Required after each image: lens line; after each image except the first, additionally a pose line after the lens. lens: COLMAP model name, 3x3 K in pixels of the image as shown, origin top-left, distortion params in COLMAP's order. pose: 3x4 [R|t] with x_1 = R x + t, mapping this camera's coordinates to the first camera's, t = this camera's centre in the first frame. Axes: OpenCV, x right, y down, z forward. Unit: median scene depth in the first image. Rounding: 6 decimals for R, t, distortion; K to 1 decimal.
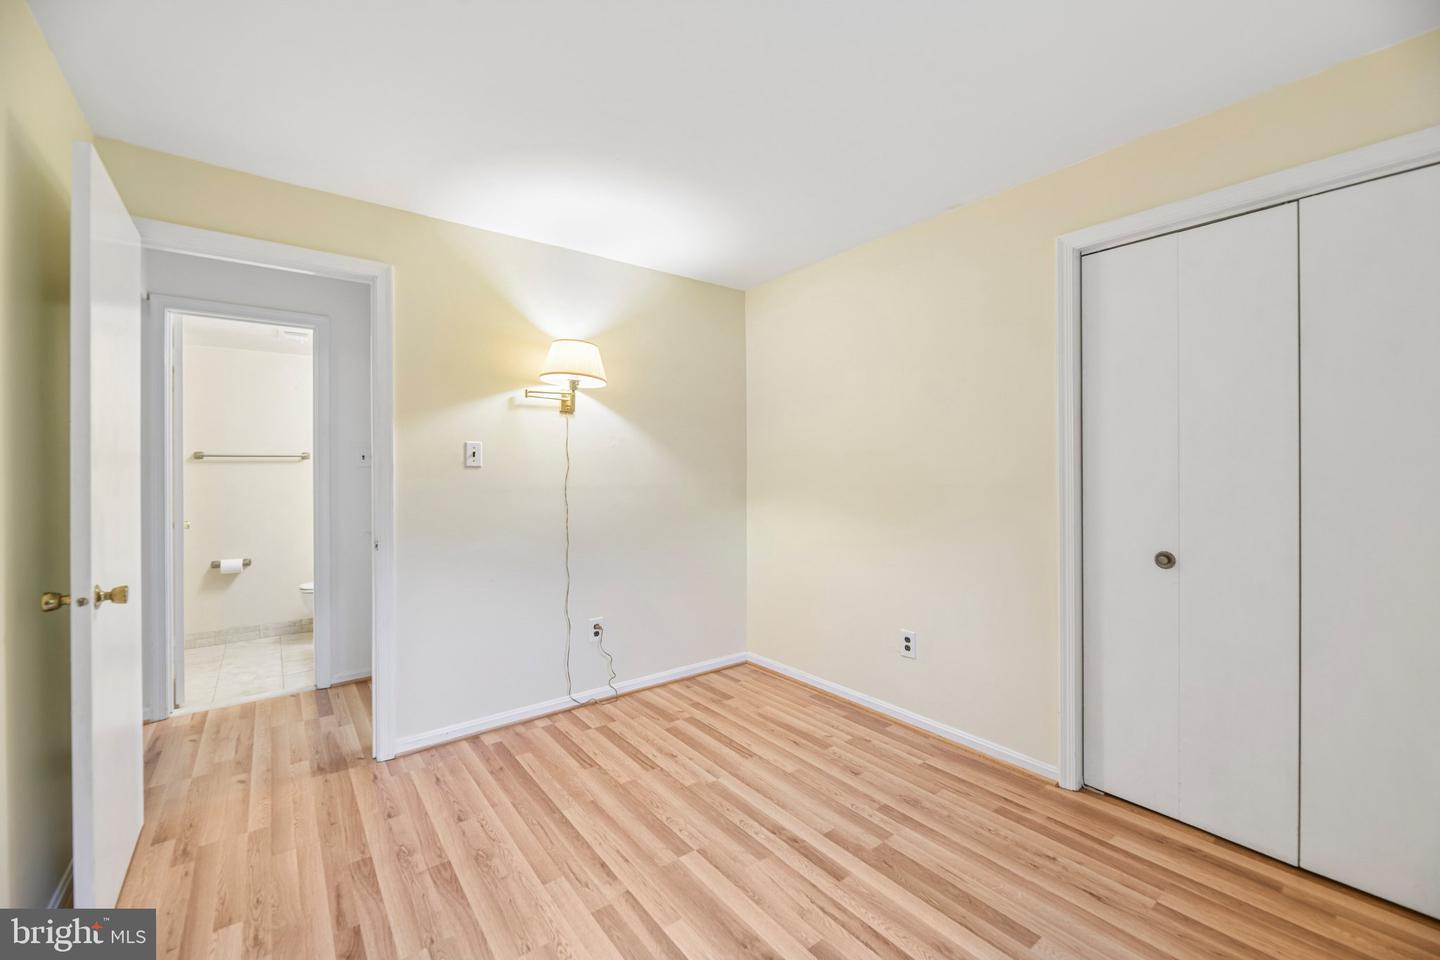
lens RADIAL K [[582.2, 0, 720.3], [0, 582.2, 467.6], [0, 0, 1]] dist [-0.000734, -0.002884]
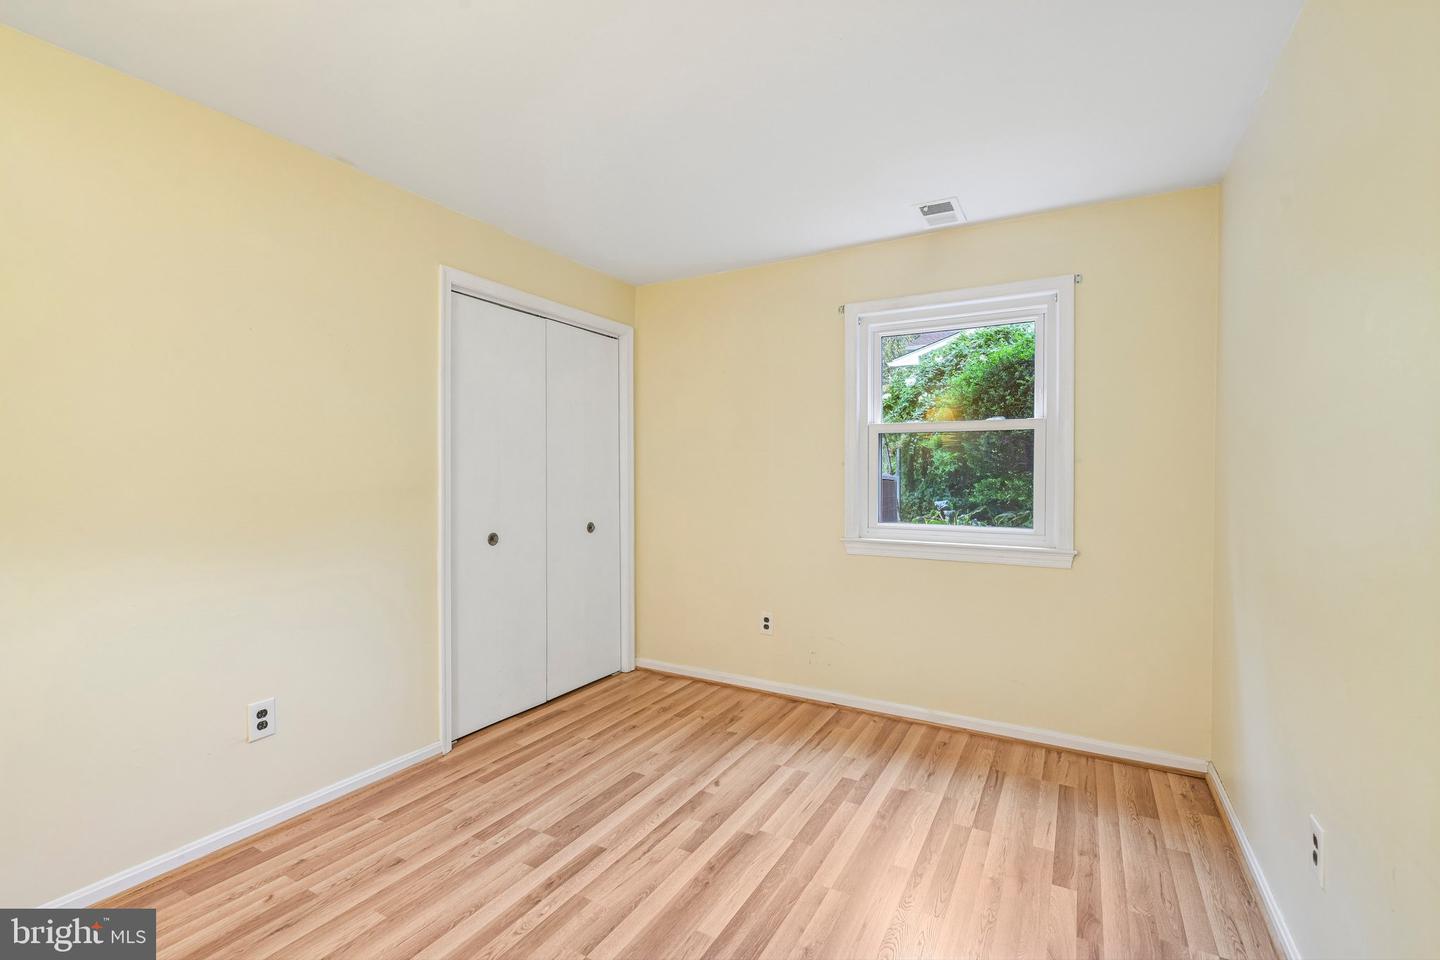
lens RADIAL K [[650.4, 0, 718.2], [0, 650.4, 485.1], [0, 0, 1]] dist [-0.000460, 0.000085]
pose [[-0.391680, -0.013692, 0.920000, -0.878760], [-0.002051, 0.999900, 0.014008, 0.008159], [-0.920099, 0.003600, -0.391669, 1.135024]]
